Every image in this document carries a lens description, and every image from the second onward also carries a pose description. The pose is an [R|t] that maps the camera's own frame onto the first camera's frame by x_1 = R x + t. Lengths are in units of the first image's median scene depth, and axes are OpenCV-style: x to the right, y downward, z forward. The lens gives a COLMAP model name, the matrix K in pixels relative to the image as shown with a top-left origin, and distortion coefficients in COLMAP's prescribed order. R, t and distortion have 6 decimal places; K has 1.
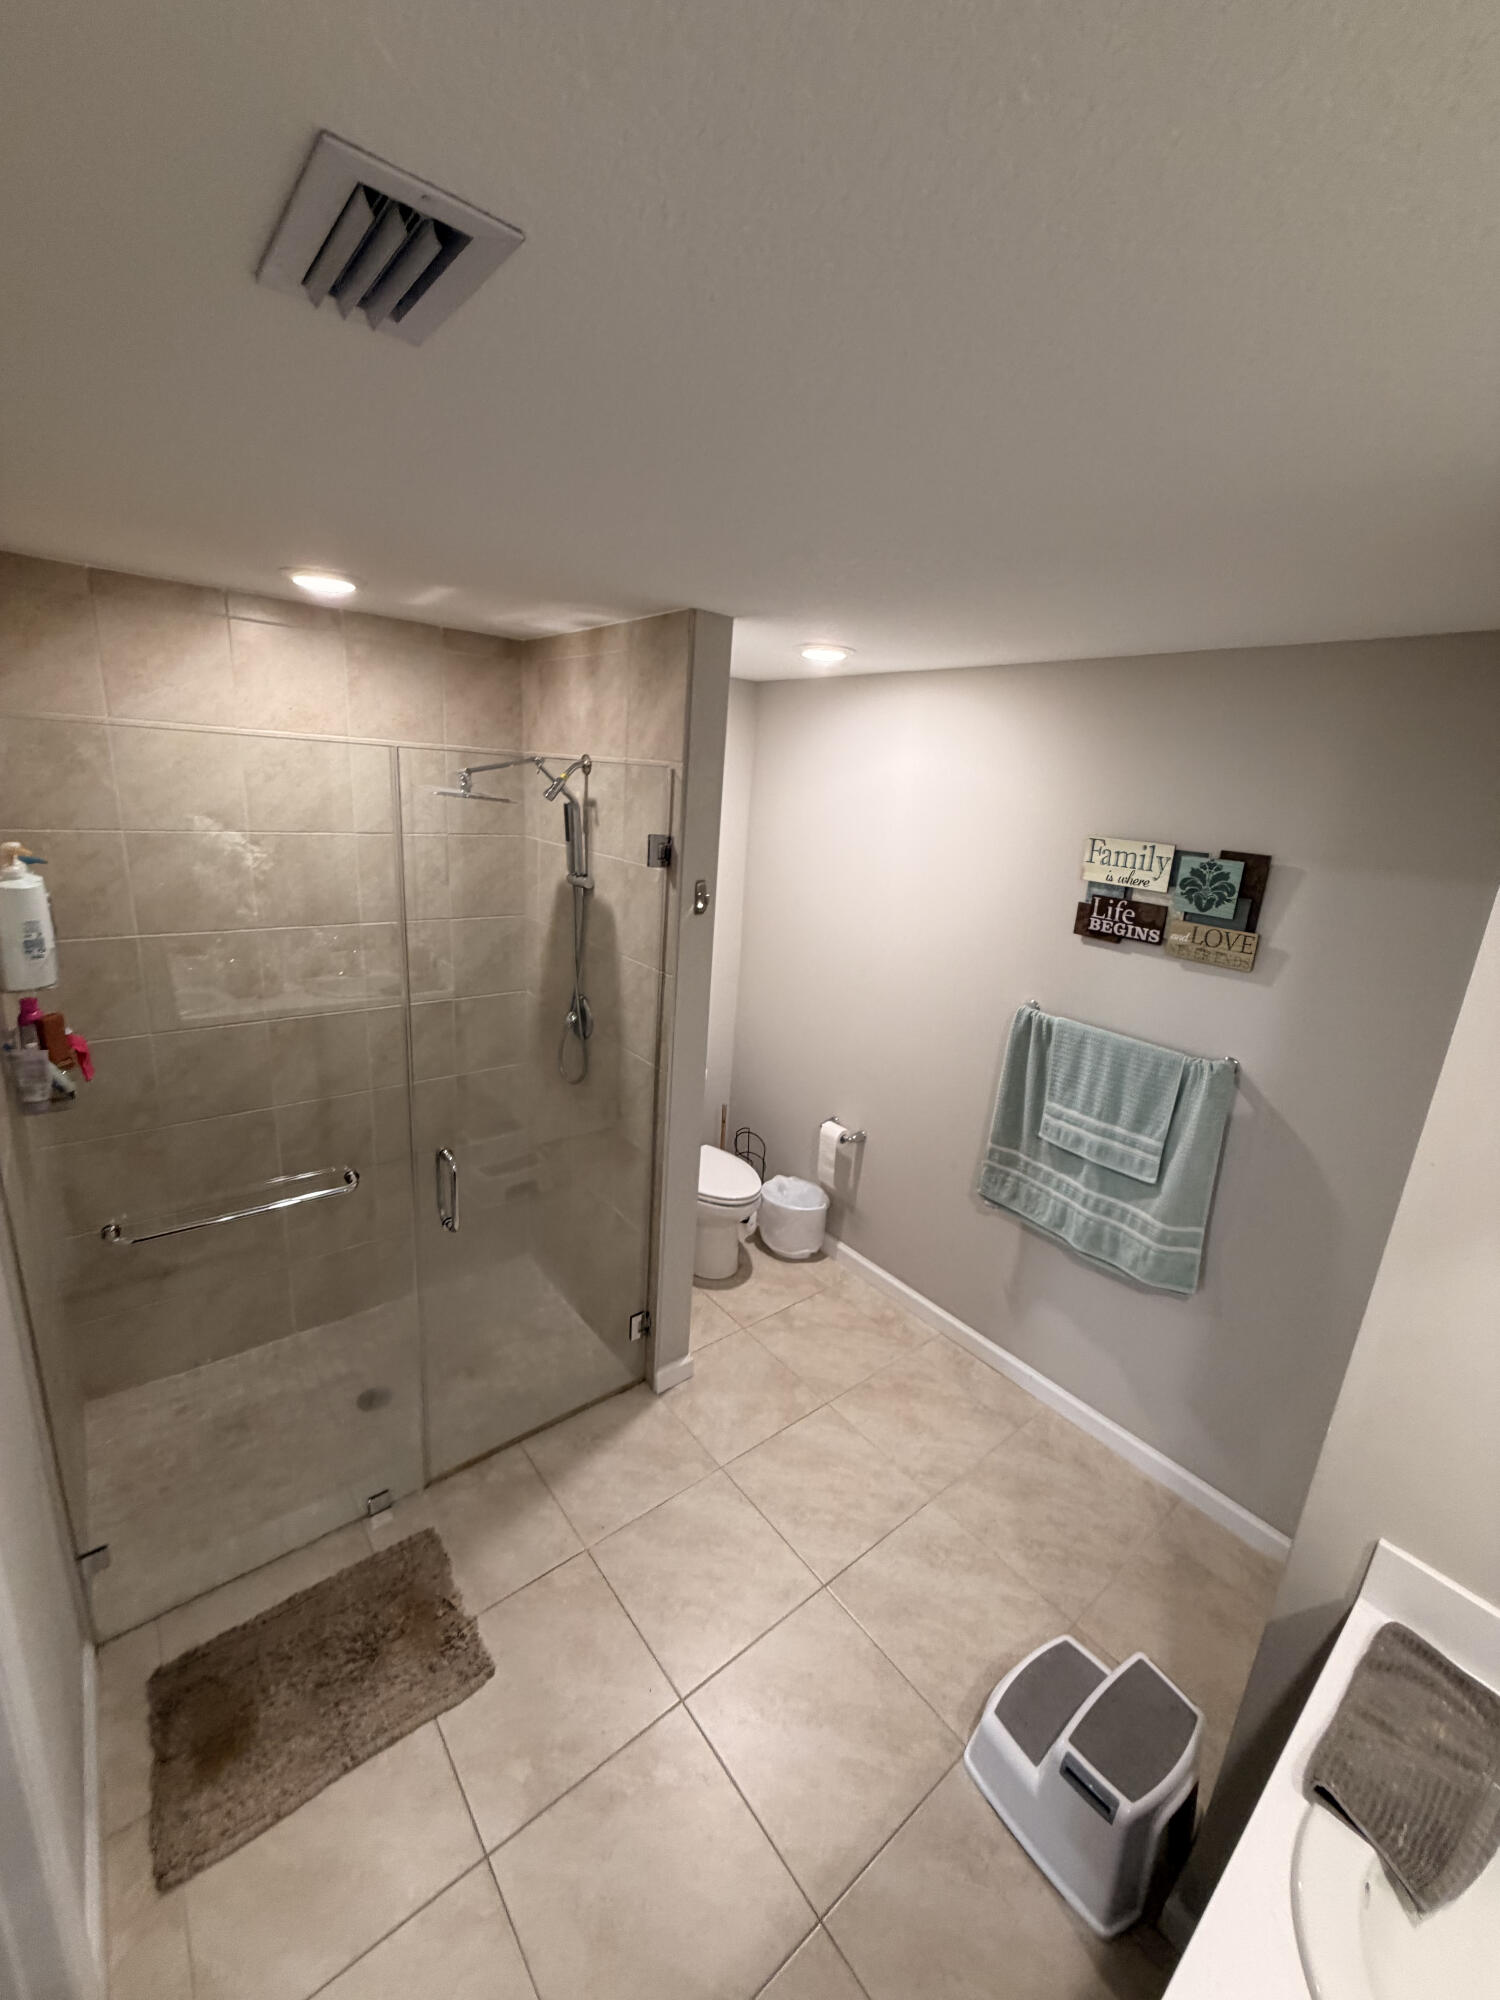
lens RADIAL K [[794.7, 0, 750.0], [0, 794.7, 992.7], [0, 0, 1]] dist [-0.000005, -0.000204]
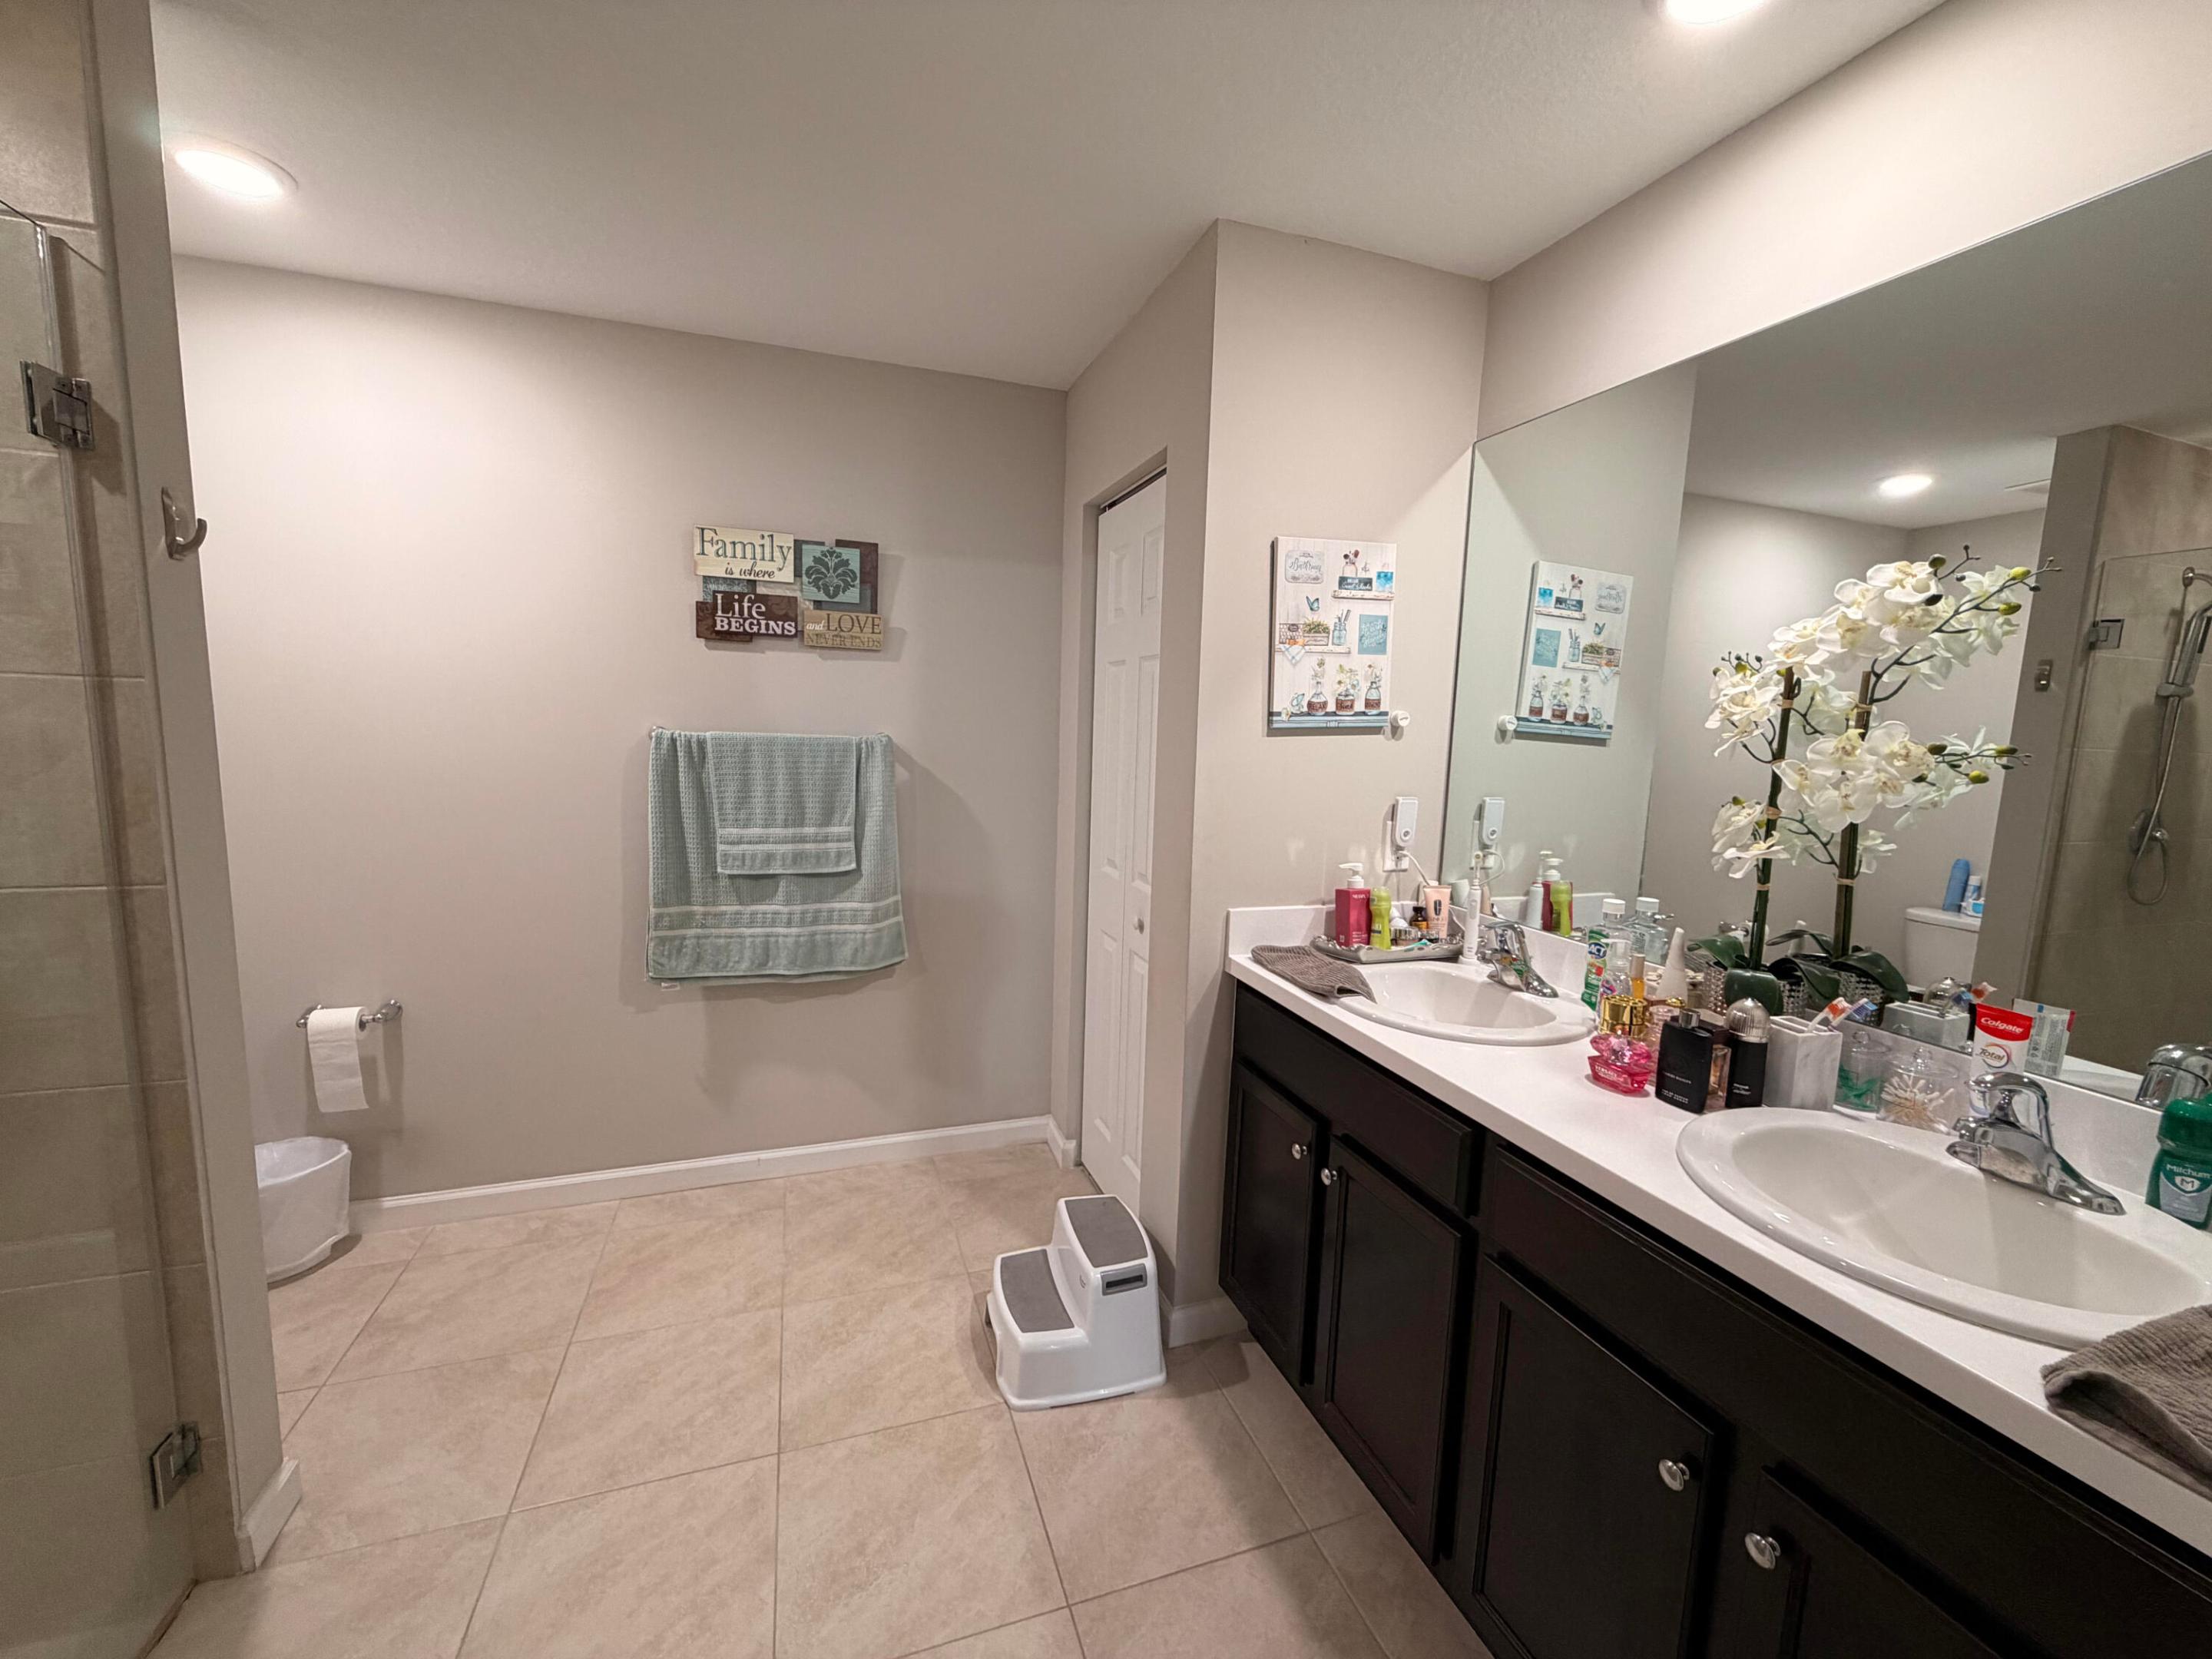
lens RADIAL K [[878.9, 0, 1096.9], [0, 878.9, 830.1], [0, 0, 1]] dist [-0.000005, -0.000204]
pose [[0.352180, -0.175013, 0.919424, -0.399974], [0.240115, 0.966377, 0.091977, 0.159244], [-0.904607, 0.188375, 0.382362, 0.272091]]
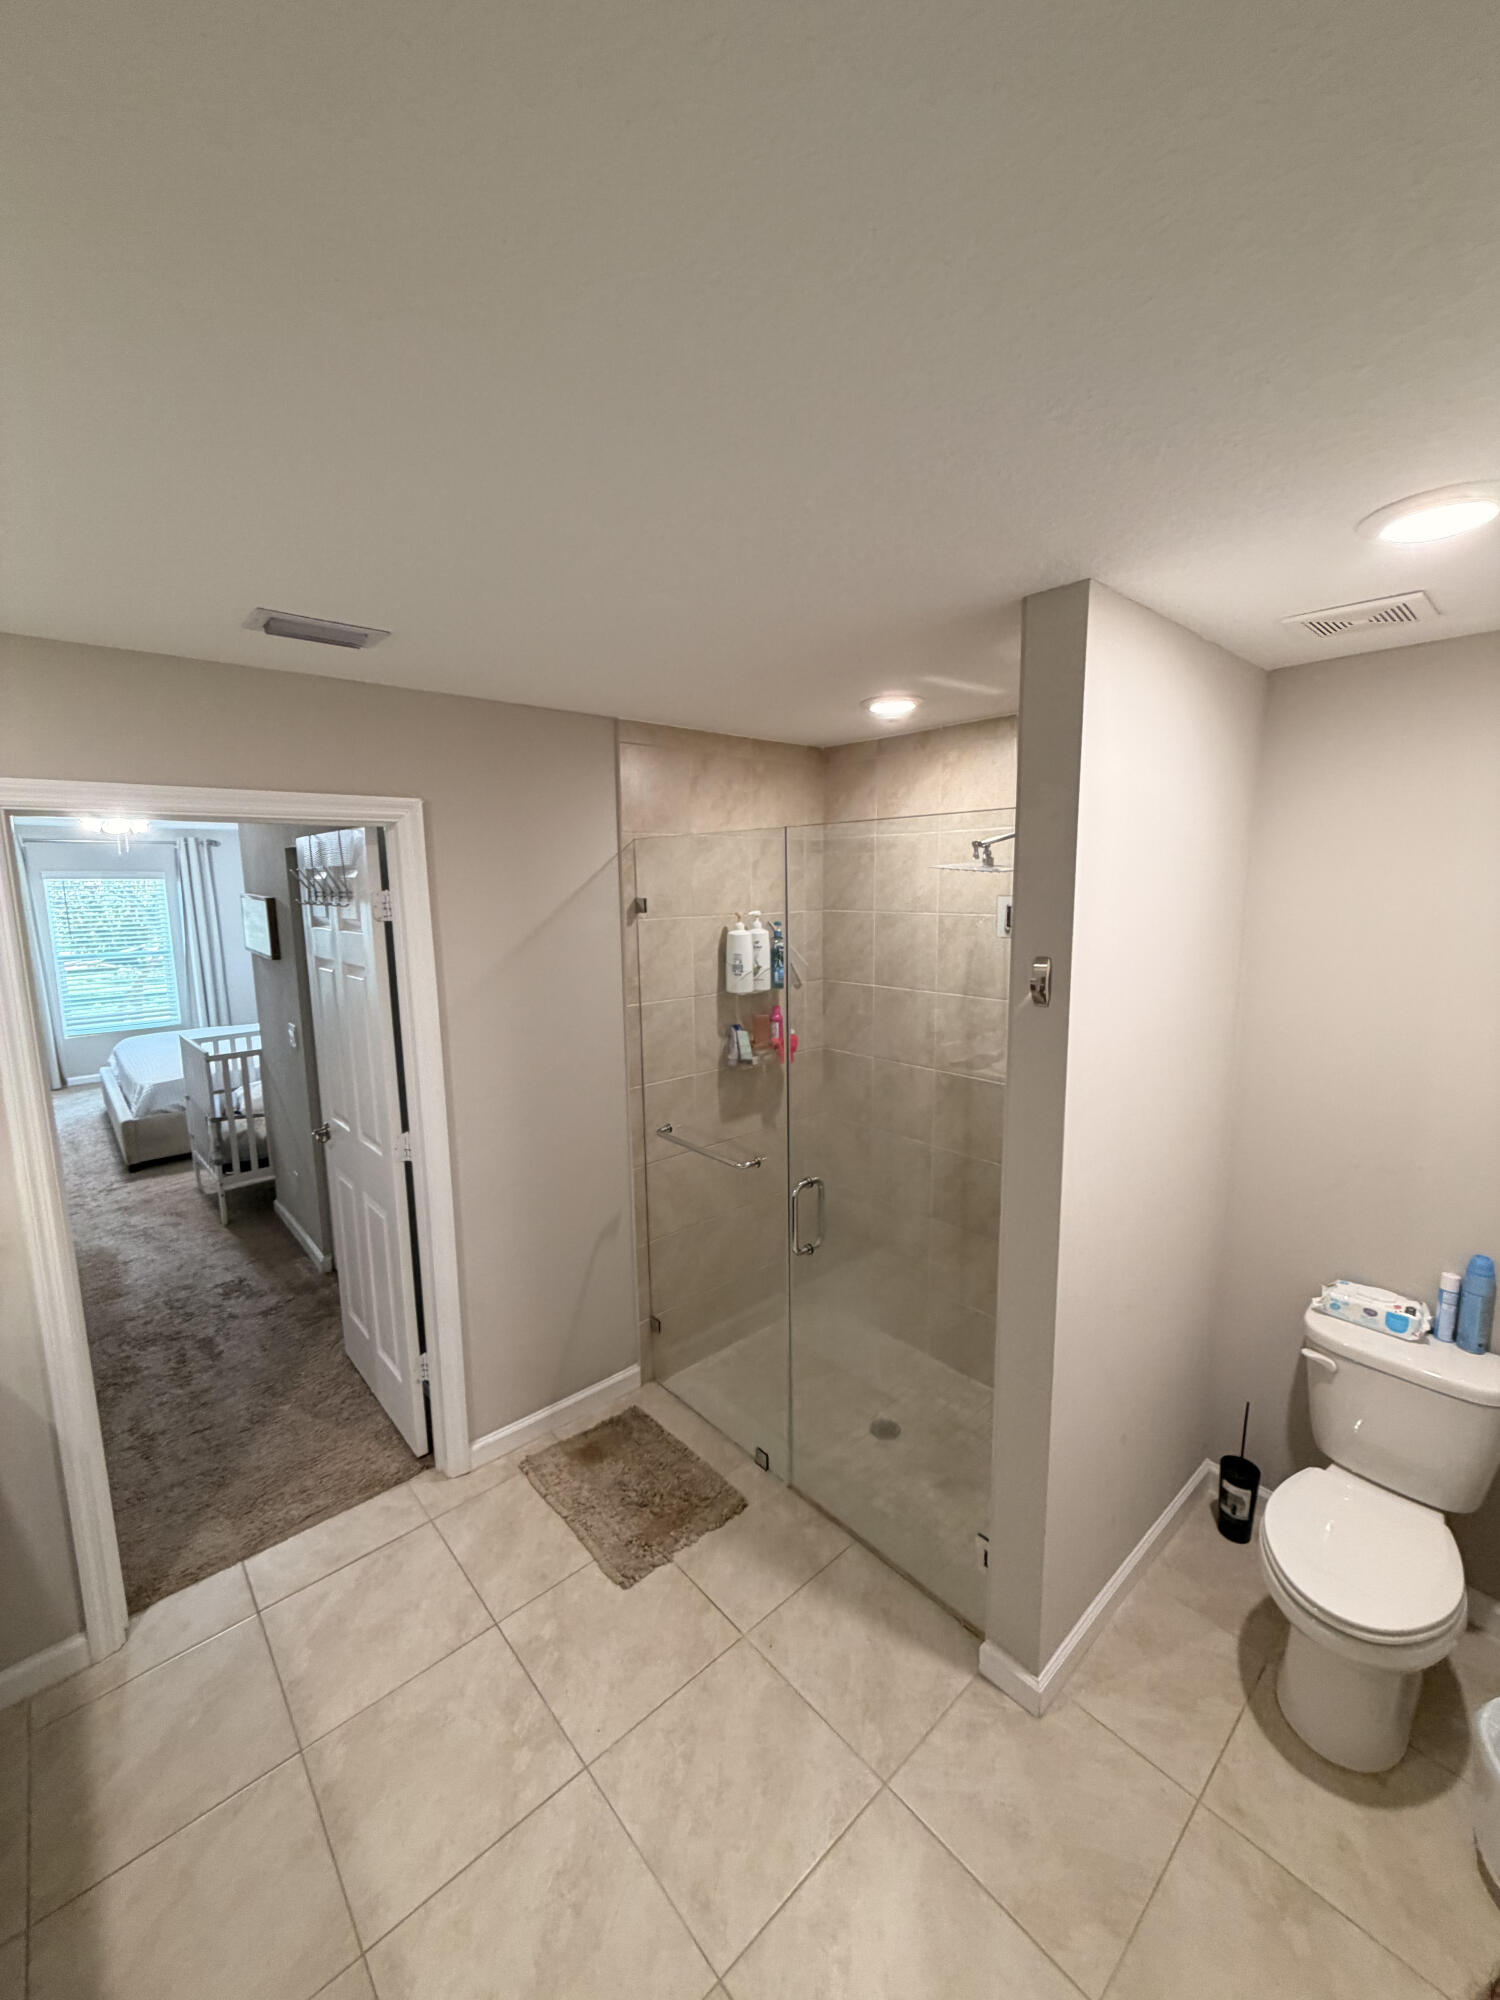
lens RADIAL K [[794.7, 0, 747.7], [0, 794.7, 993.6], [0, 0, 1]] dist [-0.000005, -0.000204]
pose [[0.047200, 0.074562, -0.996099, 0.611156], [-0.247132, 0.967080, 0.060679, -0.085916], [0.967832, 0.243304, 0.064072, 0.685287]]
